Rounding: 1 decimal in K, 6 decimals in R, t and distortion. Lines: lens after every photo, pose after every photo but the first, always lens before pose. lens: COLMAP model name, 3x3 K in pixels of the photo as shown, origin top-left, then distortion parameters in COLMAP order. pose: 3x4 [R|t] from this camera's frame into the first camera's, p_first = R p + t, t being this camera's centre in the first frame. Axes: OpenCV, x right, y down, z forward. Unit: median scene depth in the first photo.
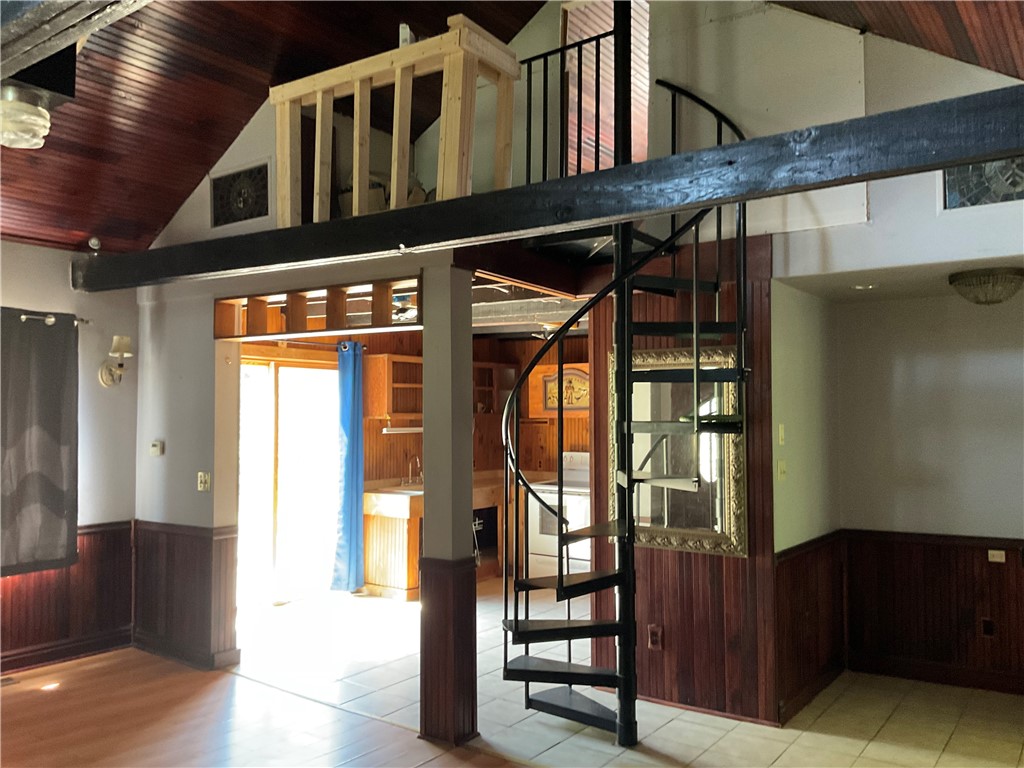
lens RADIAL K [[852.2, 0, 508.7], [0, 852.2, 380.5], [0, 0, 1]] dist [0.070578, -0.123810]
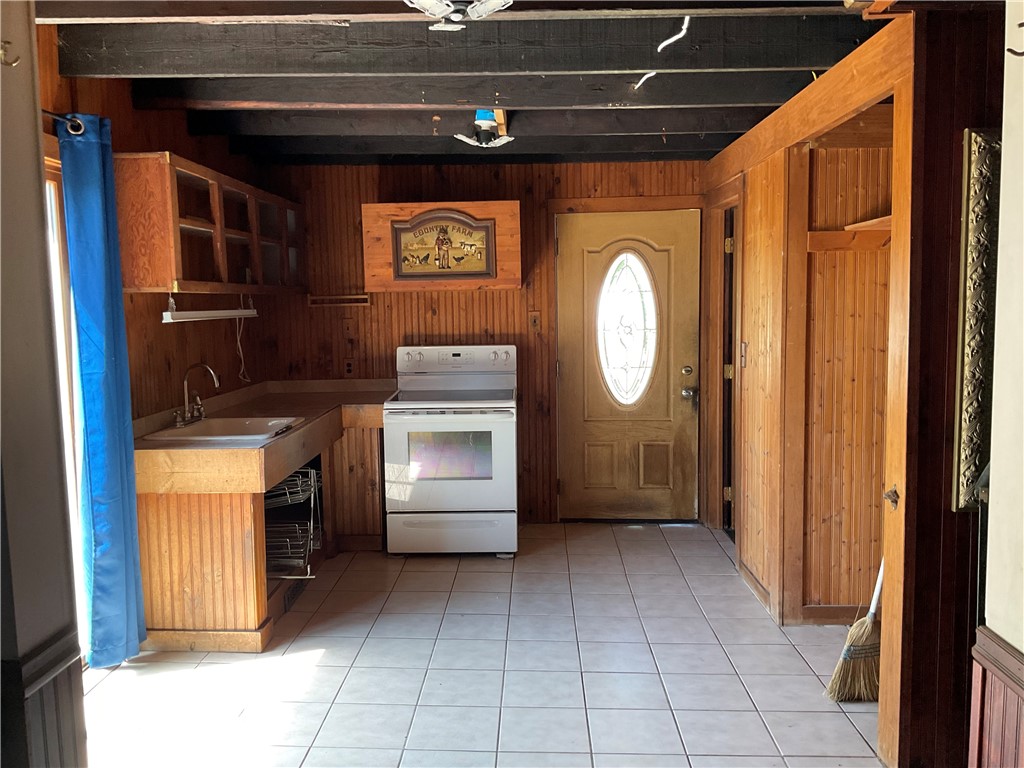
lens RADIAL K [[852.2, 0, 494.9], [0, 852.2, 389.1], [0, 0, 1]] dist [0.070578, -0.123810]
pose [[0.827698, -0.070952, 0.556670, -0.269139], [-0.007576, 0.990472, 0.137507, 0.031713], [-0.561122, -0.118032, 0.819274, 0.507586]]
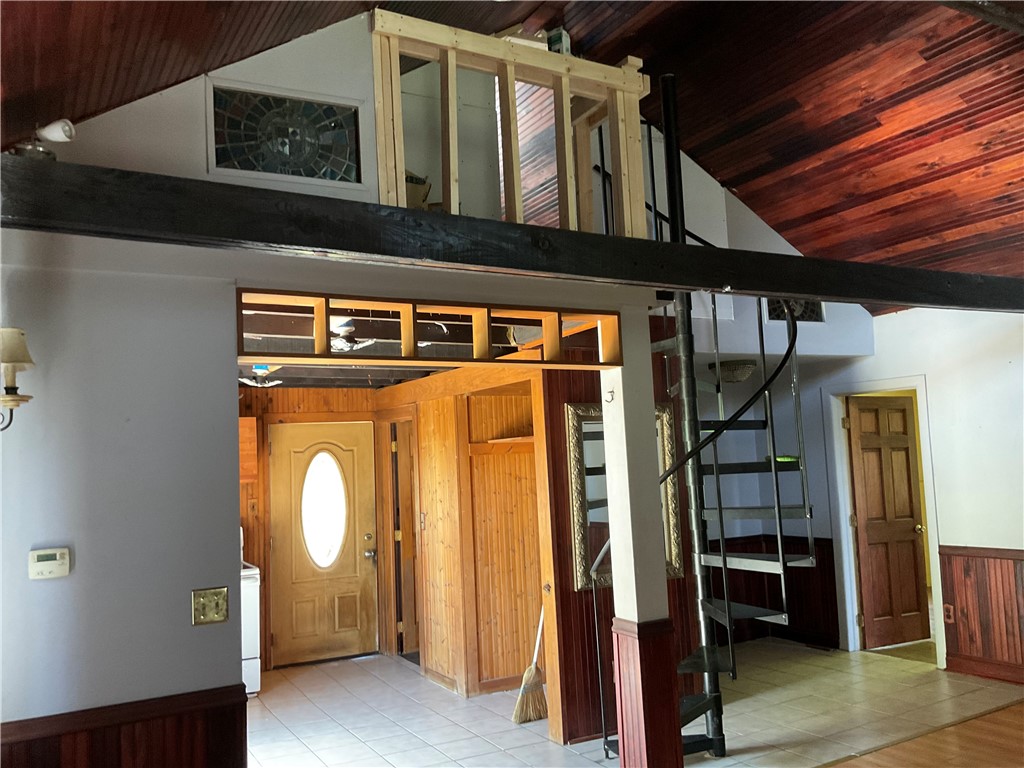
lens RADIAL K [[852.2, 0, 512.1], [0, 852.2, 385.8], [0, 0, 1]] dist [0.070578, -0.123810]
pose [[0.423437, 0.062909, 0.903739, -0.586451], [0.008595, 0.997262, -0.073446, 0.012508], [-0.905885, 0.038868, 0.421737, 0.430447]]
